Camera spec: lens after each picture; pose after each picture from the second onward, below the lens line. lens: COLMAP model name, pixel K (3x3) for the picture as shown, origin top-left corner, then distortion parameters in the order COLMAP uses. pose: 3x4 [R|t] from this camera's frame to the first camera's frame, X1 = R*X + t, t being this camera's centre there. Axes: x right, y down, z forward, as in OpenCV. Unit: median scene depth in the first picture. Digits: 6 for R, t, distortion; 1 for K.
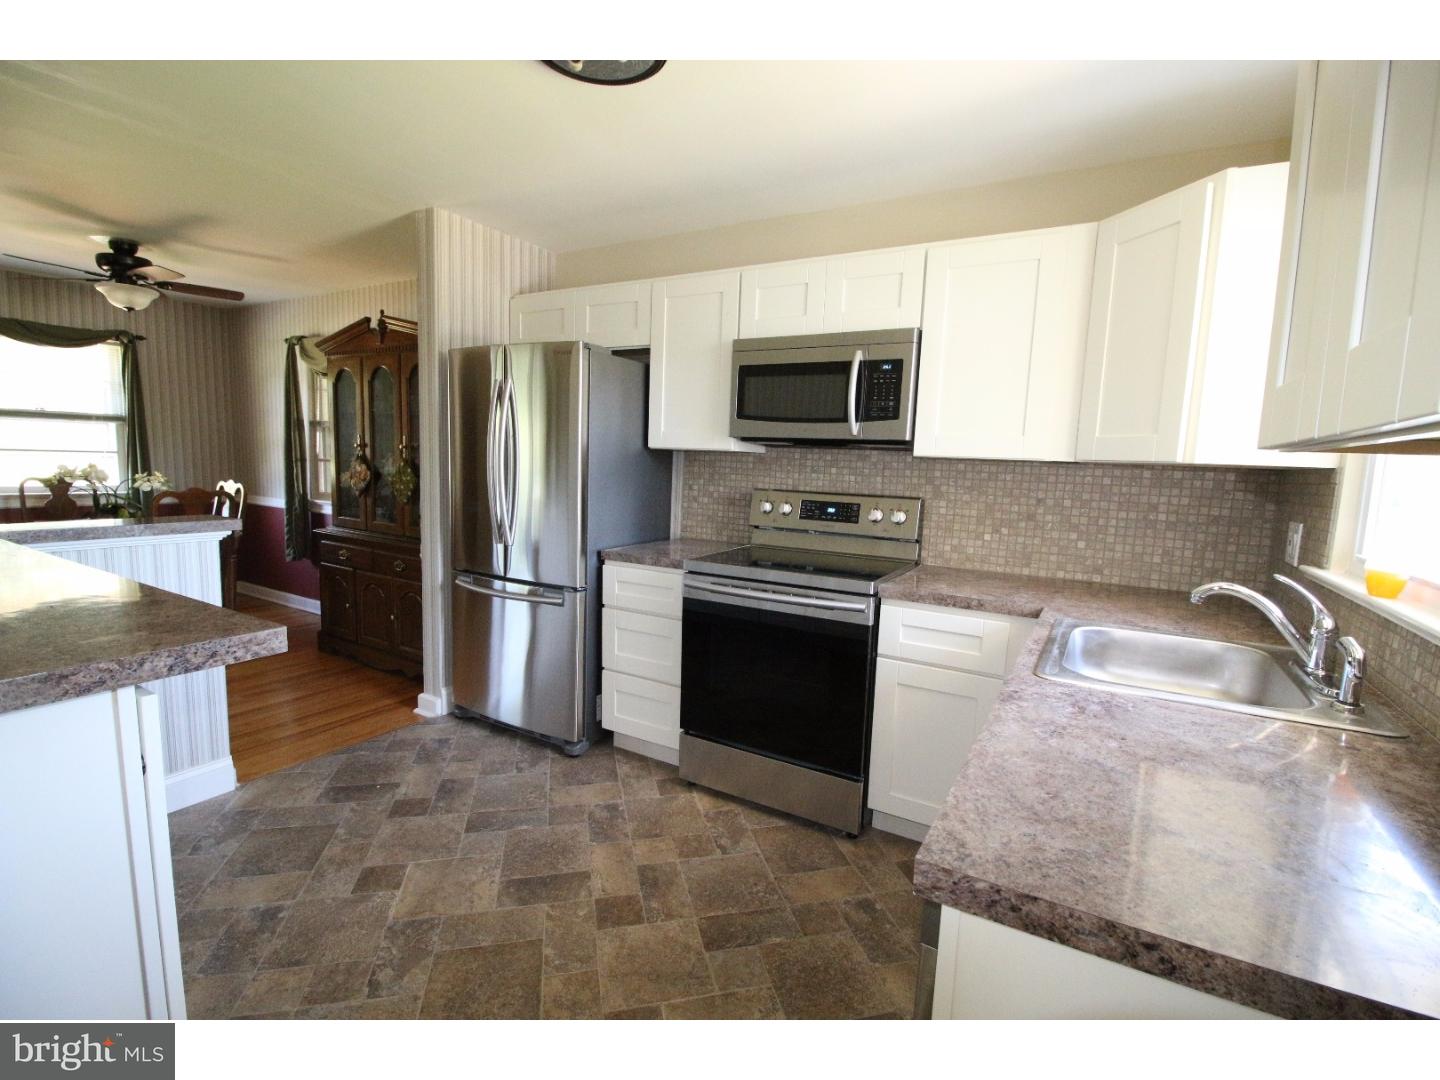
lens RADIAL K [[657.6, 0, 726.2], [0, 657.6, 540.3], [0, 0, 1]] dist [0.001686, -0.014184]
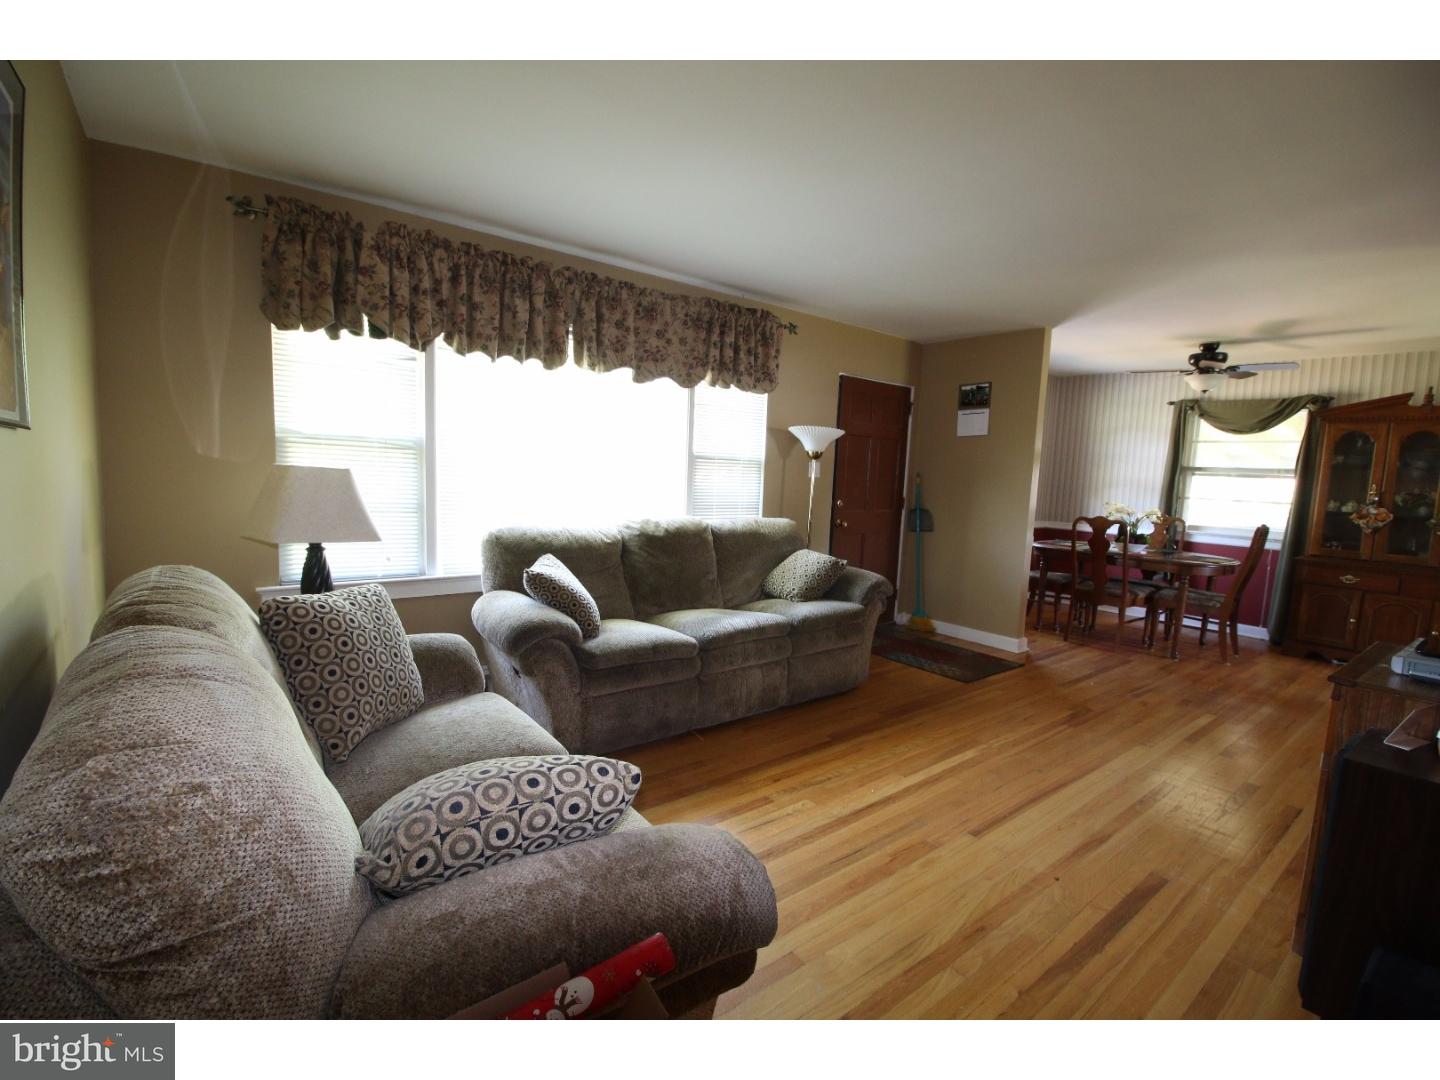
lens RADIAL K [[657.6, 0, 726.2], [0, 657.6, 540.3], [0, 0, 1]] dist [0.001686, -0.014184]
pose [[0.936215, 0.036888, -0.349488, -1.288363], [-0.045052, 0.998868, -0.015255, 0.020196], [0.348529, 0.030026, 0.936817, -0.588437]]
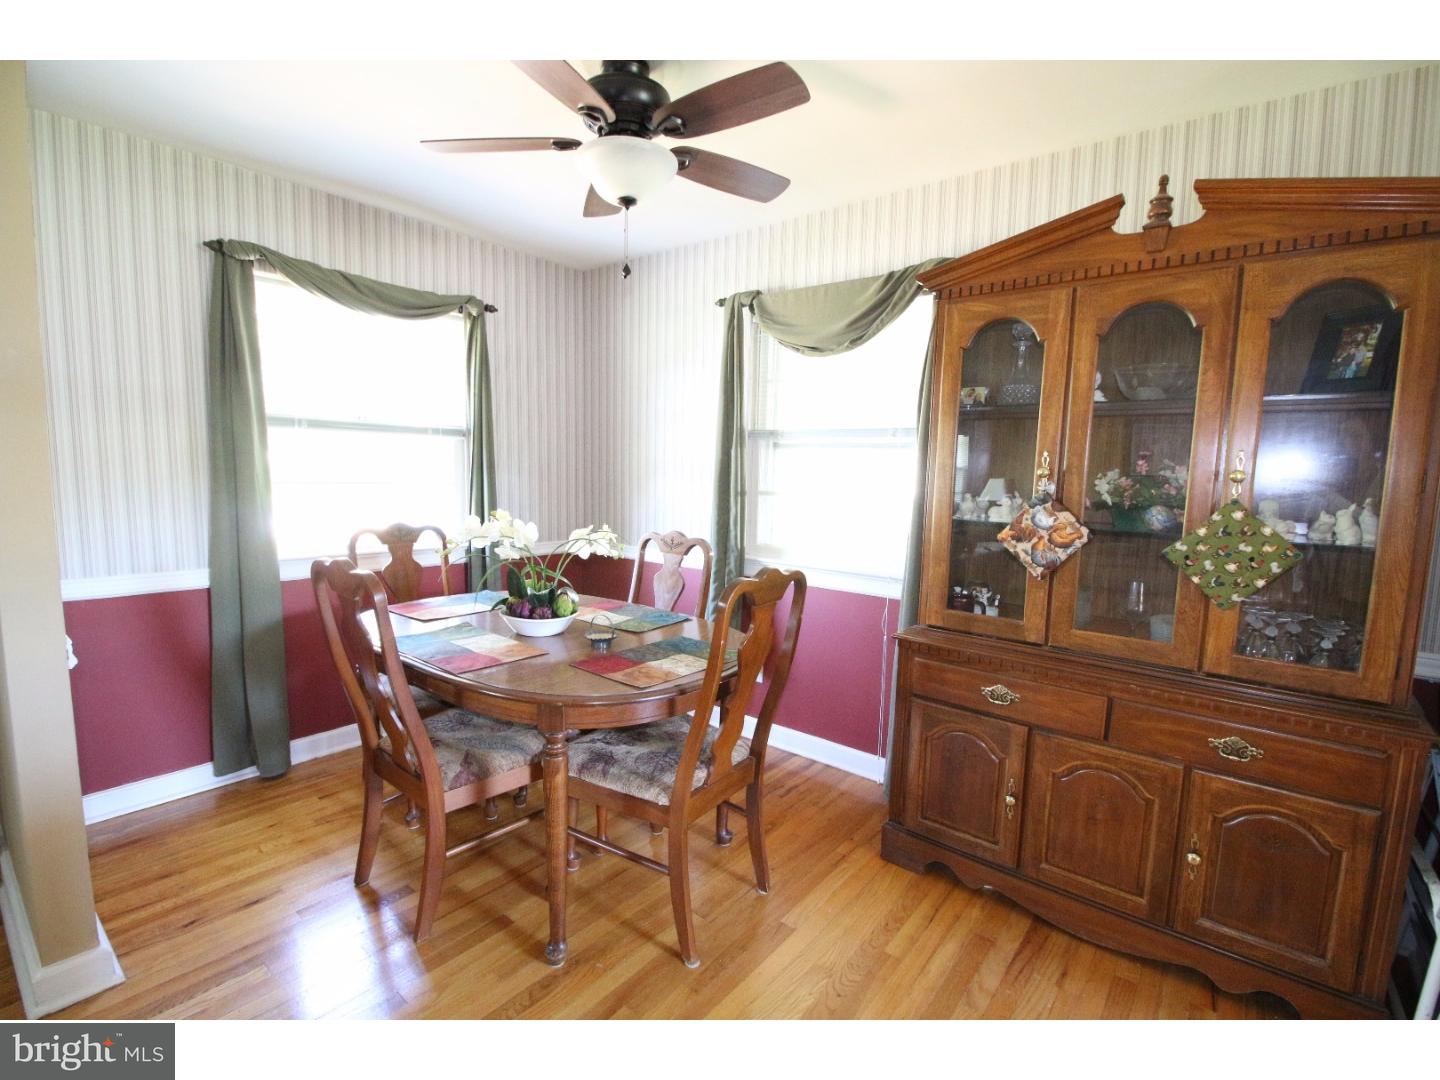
lens RADIAL K [[657.6, 0, 726.2], [0, 657.6, 540.3], [0, 0, 1]] dist [0.001686, -0.014184]
pose [[0.989457, 0.000067, -0.144830, -0.727901], [-0.002216, 0.999890, -0.014674, -0.088004], [0.144813, 0.014840, 0.989348, 0.491312]]
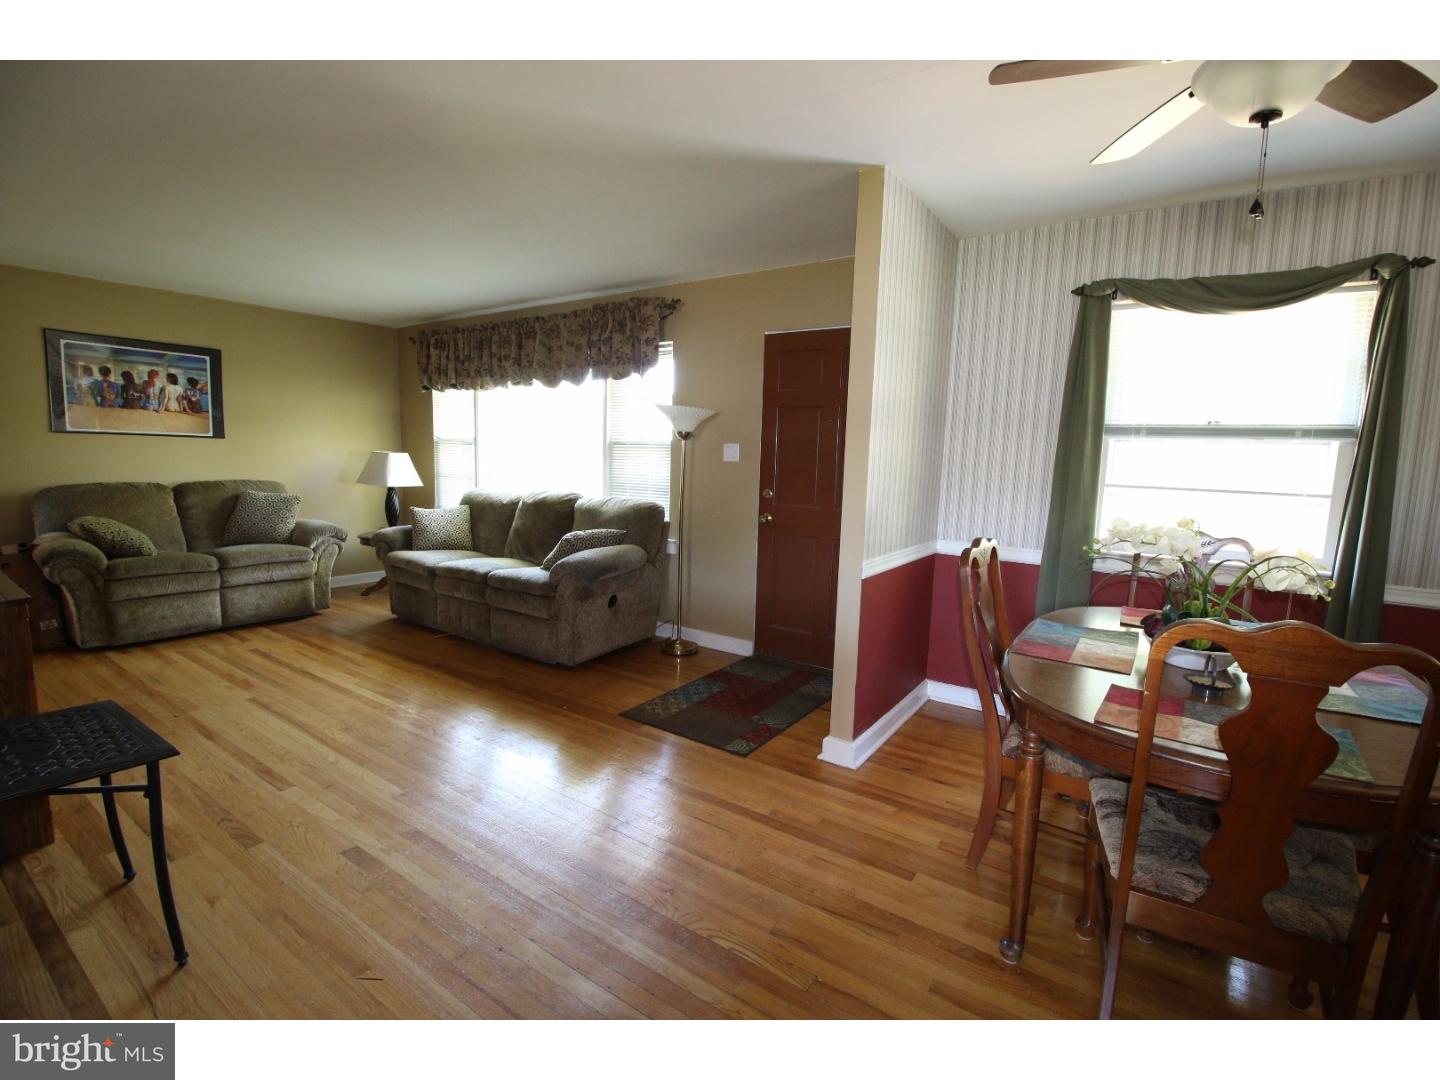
lens RADIAL K [[657.6, 0, 726.2], [0, 657.6, 540.3], [0, 0, 1]] dist [0.001686, -0.014184]
pose [[-0.064463, 0.087349, -0.994090, -0.484764], [-0.148397, 0.984247, 0.096108, -0.100819], [0.986825, 0.153715, -0.050485, 0.702404]]
